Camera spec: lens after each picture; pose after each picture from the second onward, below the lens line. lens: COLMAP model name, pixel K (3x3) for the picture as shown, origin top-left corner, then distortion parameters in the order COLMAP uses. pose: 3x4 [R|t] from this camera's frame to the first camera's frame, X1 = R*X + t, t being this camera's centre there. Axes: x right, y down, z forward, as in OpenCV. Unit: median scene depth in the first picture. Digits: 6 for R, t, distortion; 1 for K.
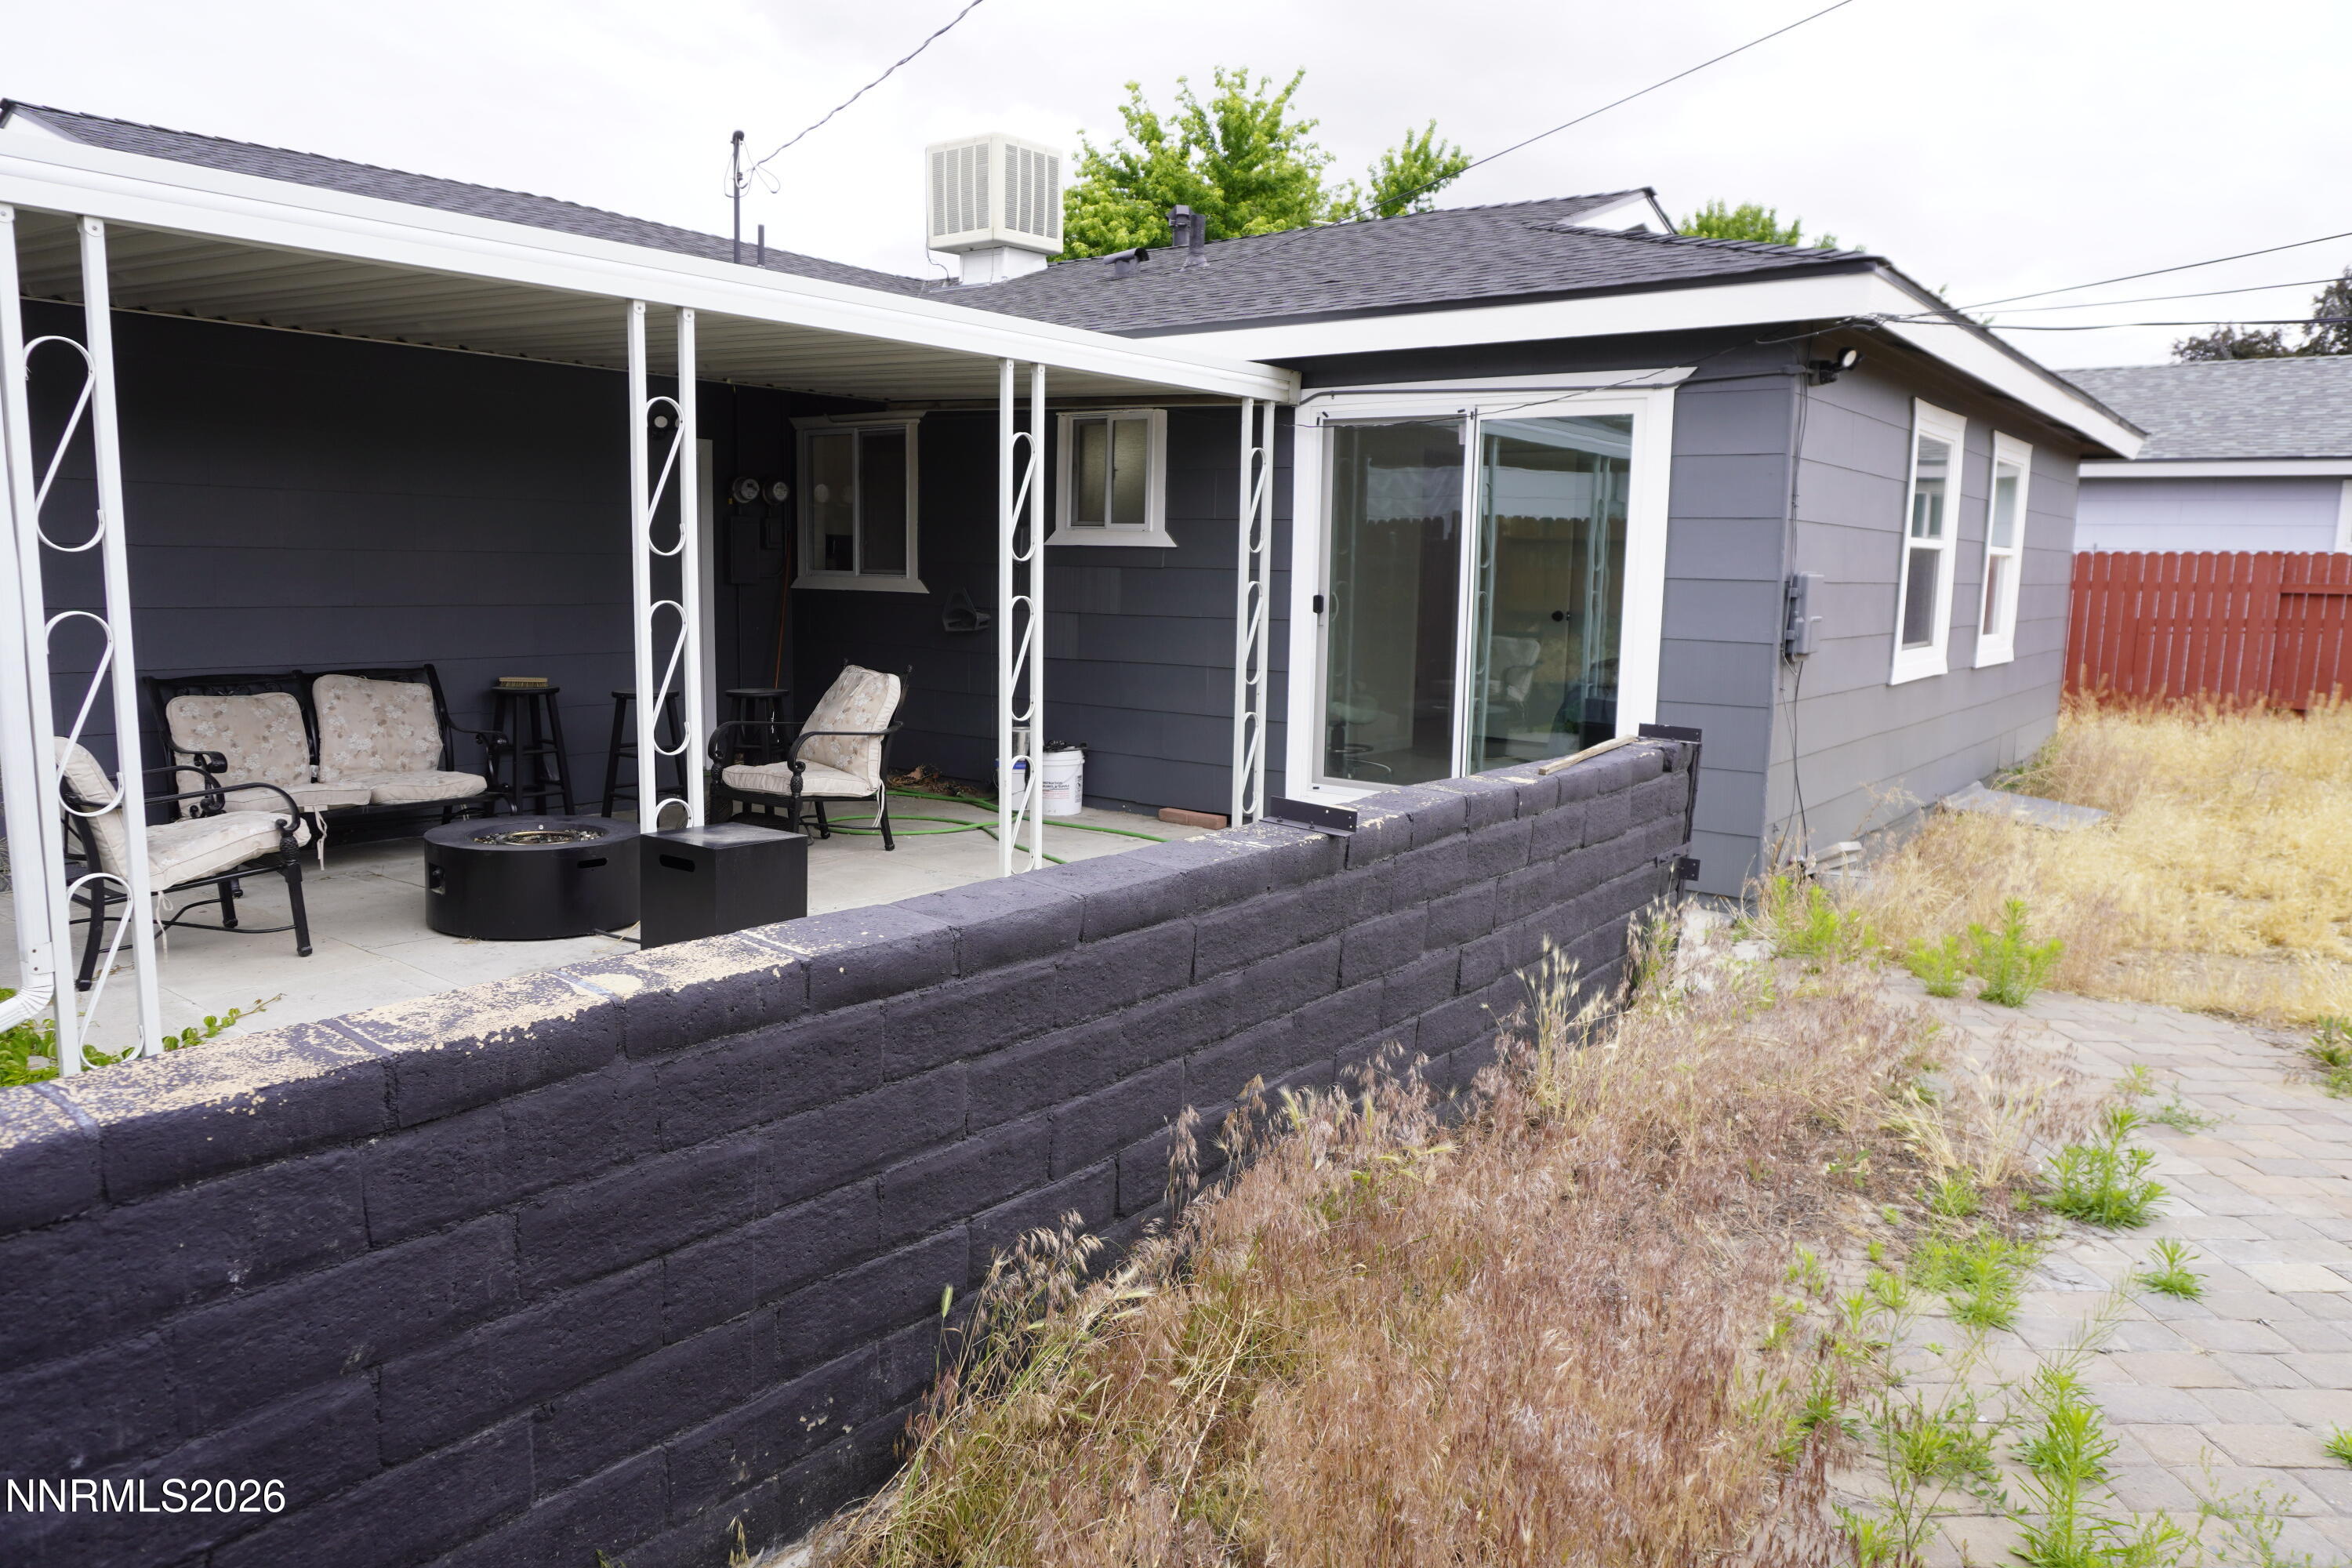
lens RADIAL K [[1575.6, 0, 1191.4], [0, 1575.6, 800.1], [0, 0, 1]] dist [-0.050271, 0.035309]
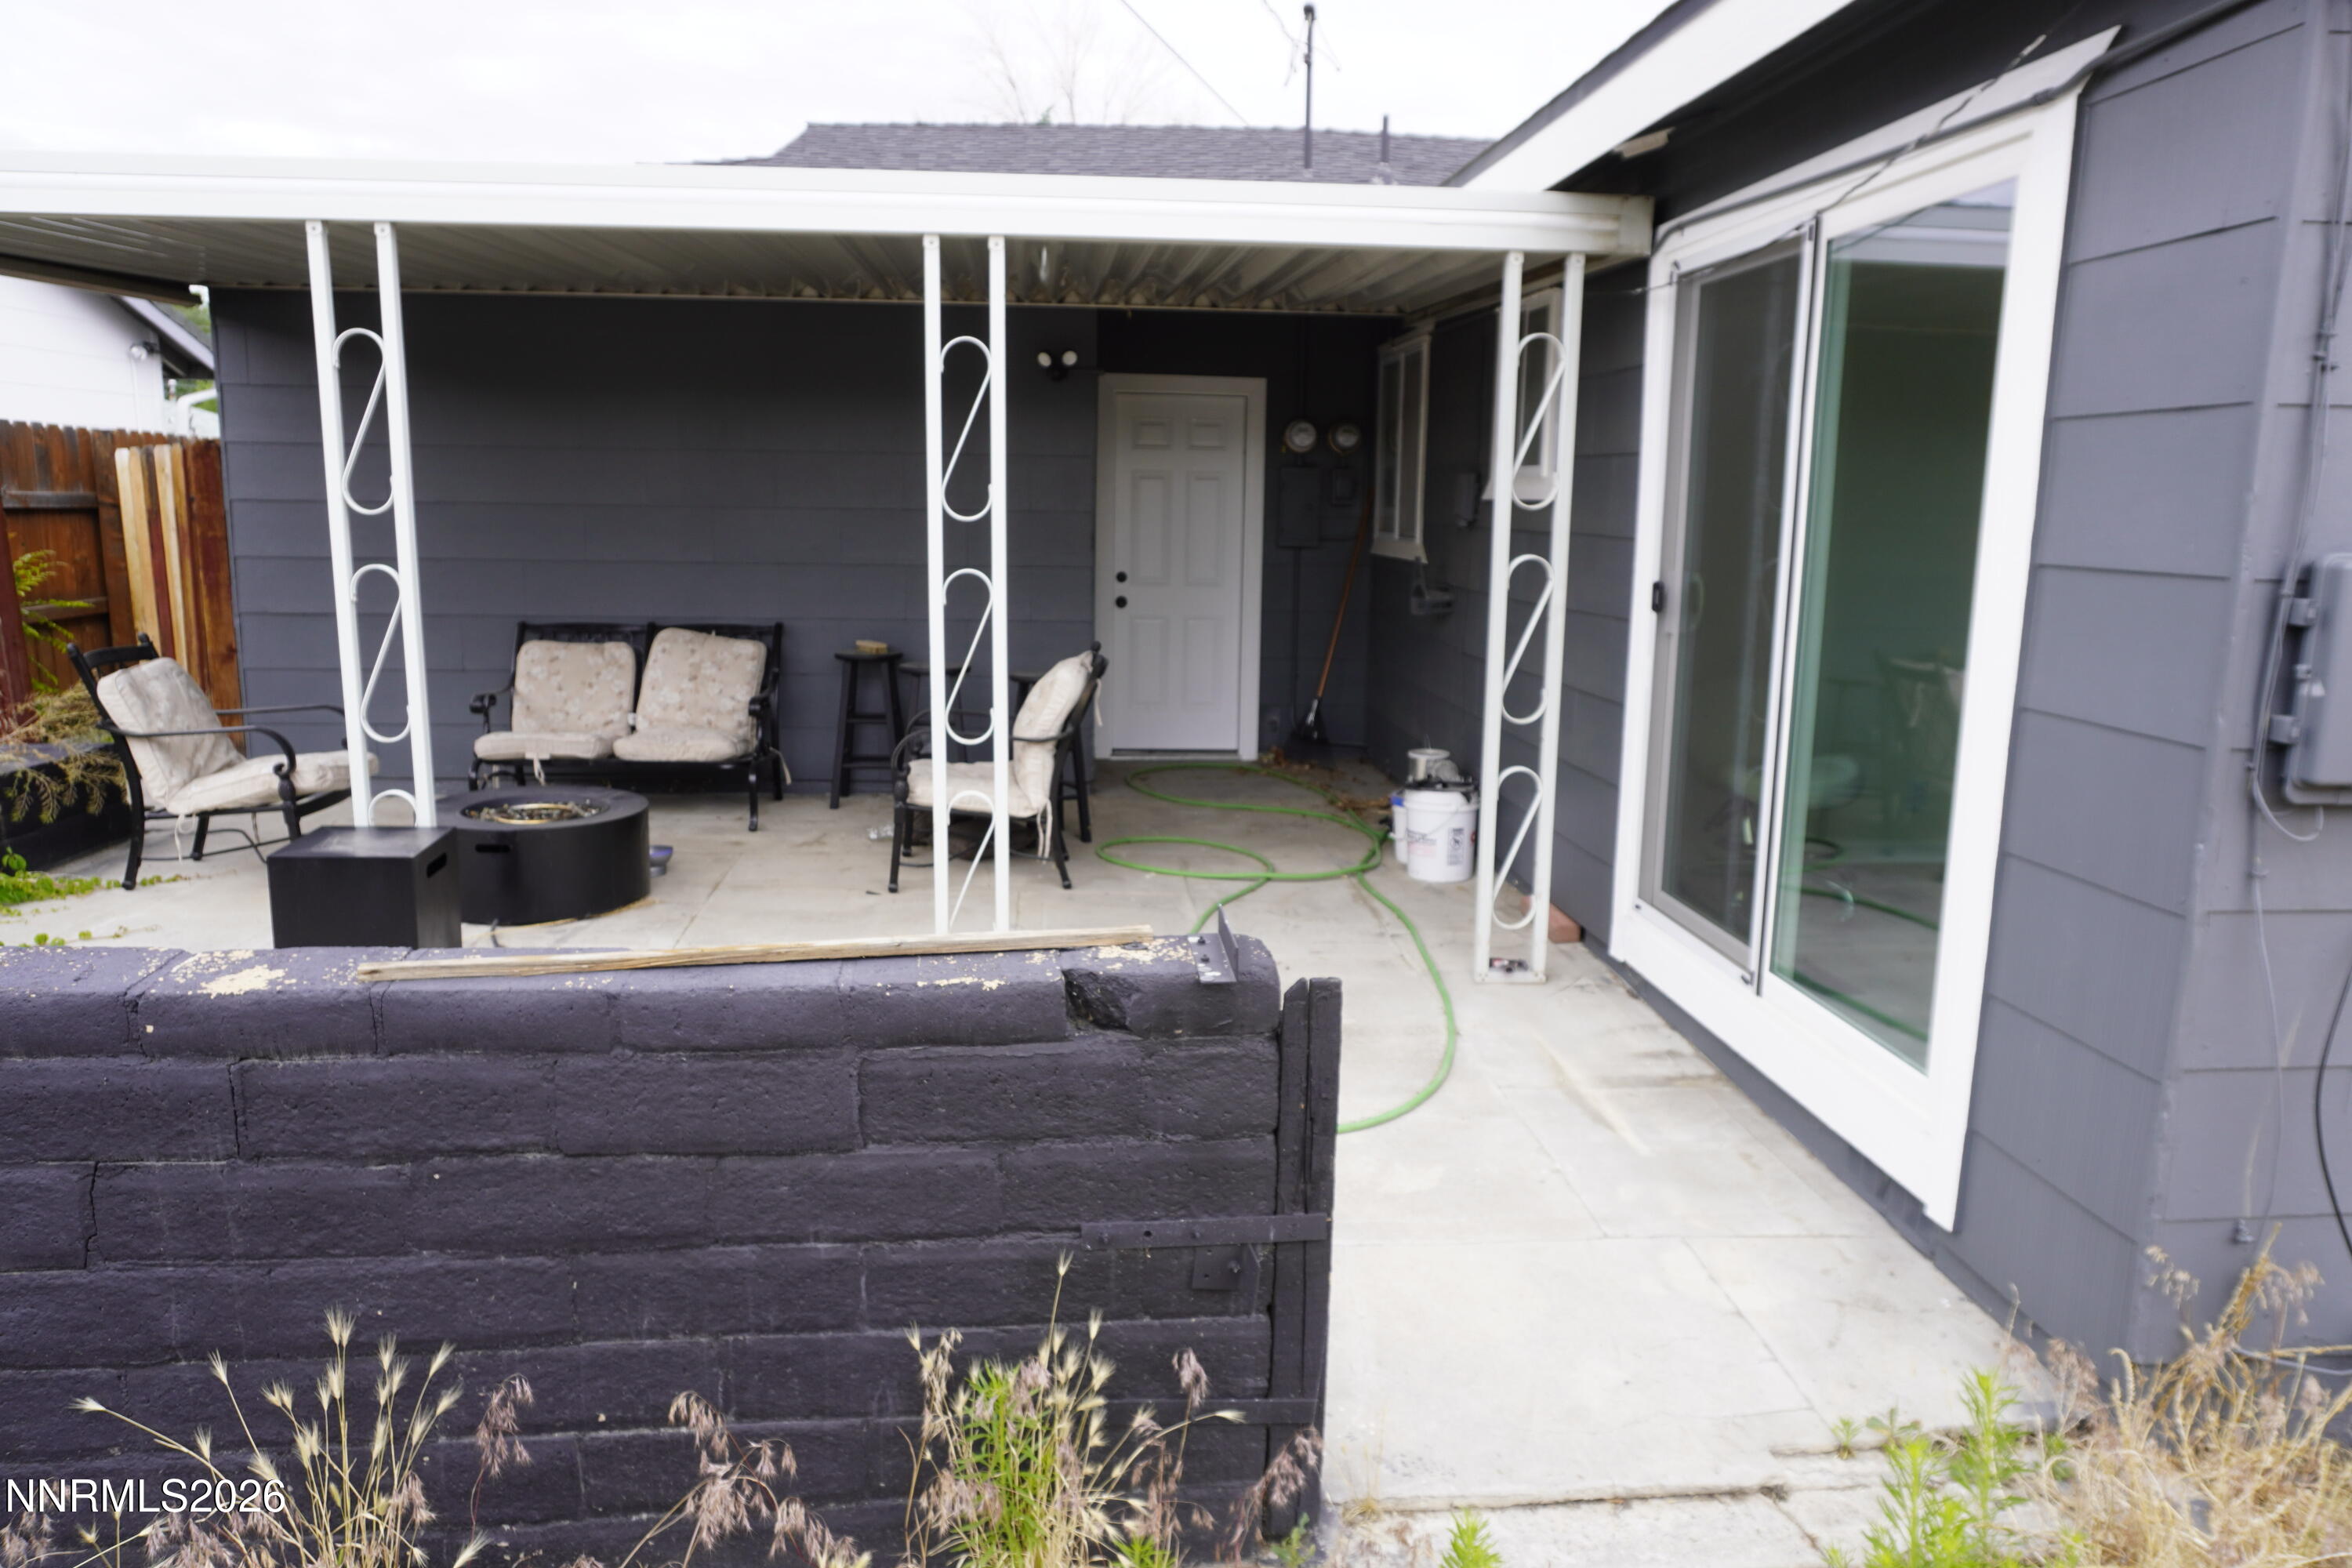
lens RADIAL K [[1575.6, 0, 1184.0], [0, 1575.6, 793.0], [0, 0, 1]] dist [-0.050271, 0.035309]
pose [[0.671333, 0.127517, -0.730103, 0.403124], [-0.112966, 0.991183, 0.069243, -0.074057], [0.732496, 0.035992, 0.679819, 0.486804]]
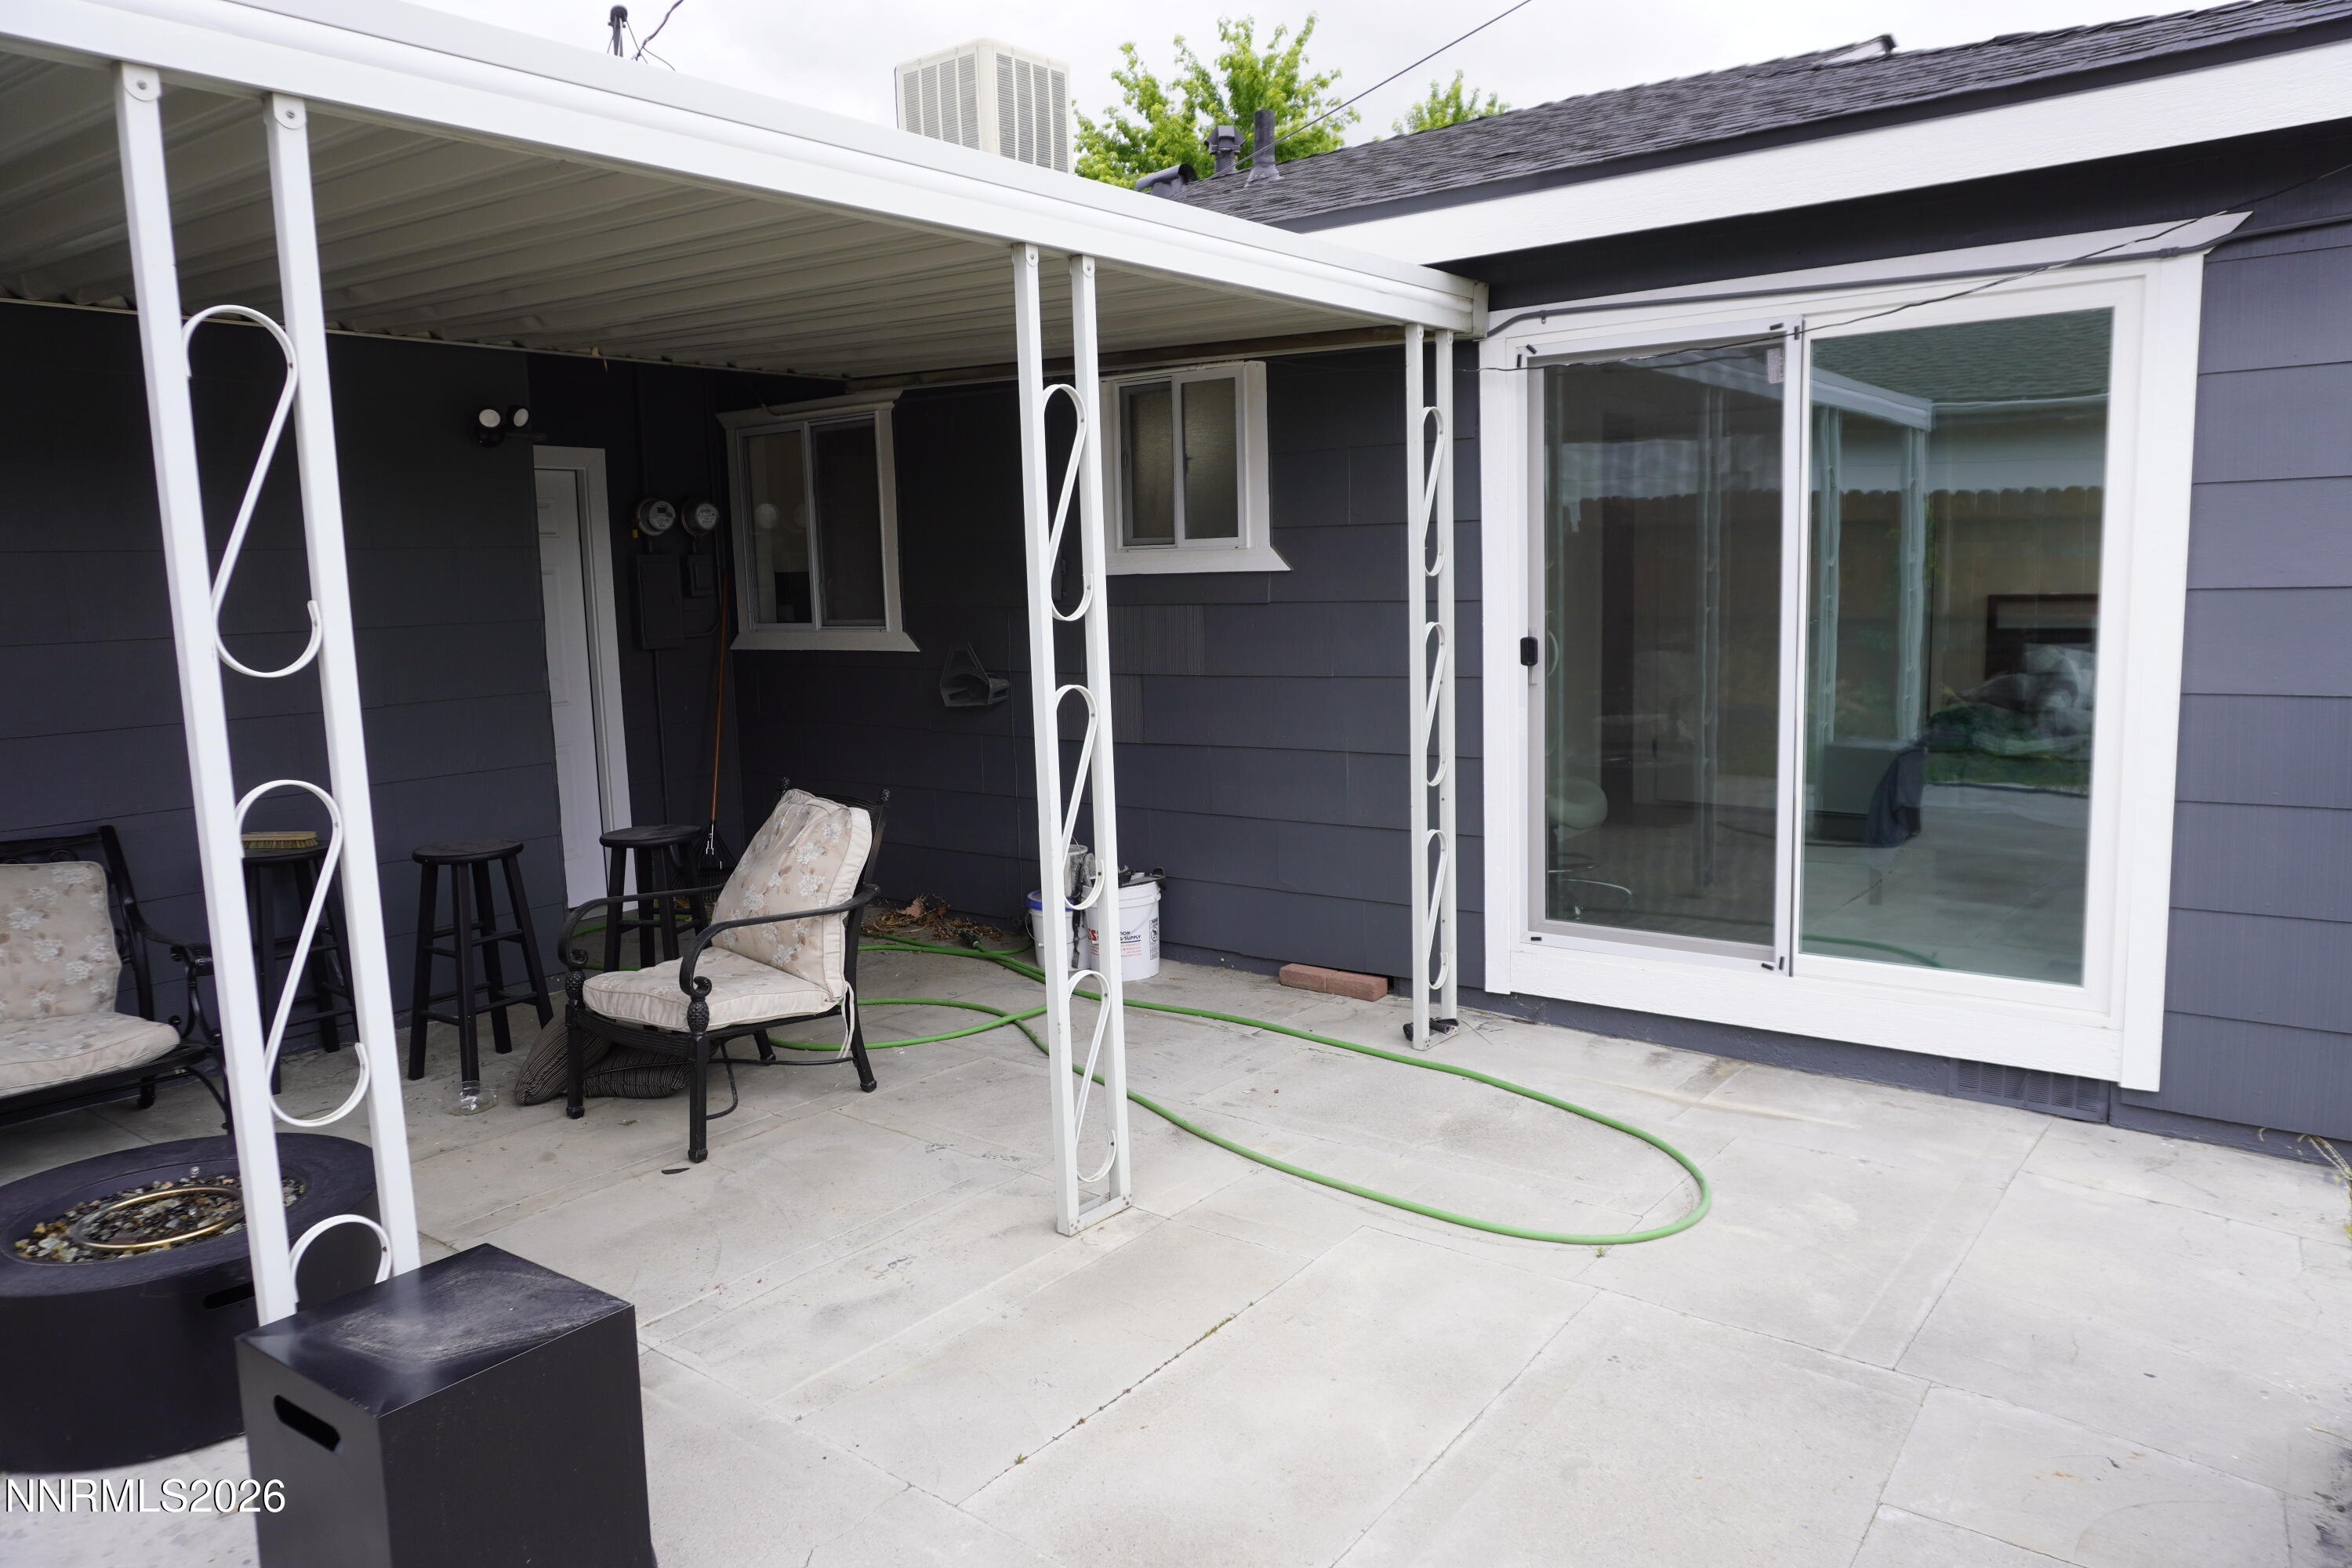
lens RADIAL K [[1575.6, 0, 1182.8], [0, 1575.6, 789.5], [0, 0, 1]] dist [-0.050271, 0.035309]
pose [[0.998673, -0.049336, -0.014805, -0.052408], [0.049206, 0.998748, -0.009013, -0.071310], [0.015231, 0.008272, 0.999850, 0.374116]]
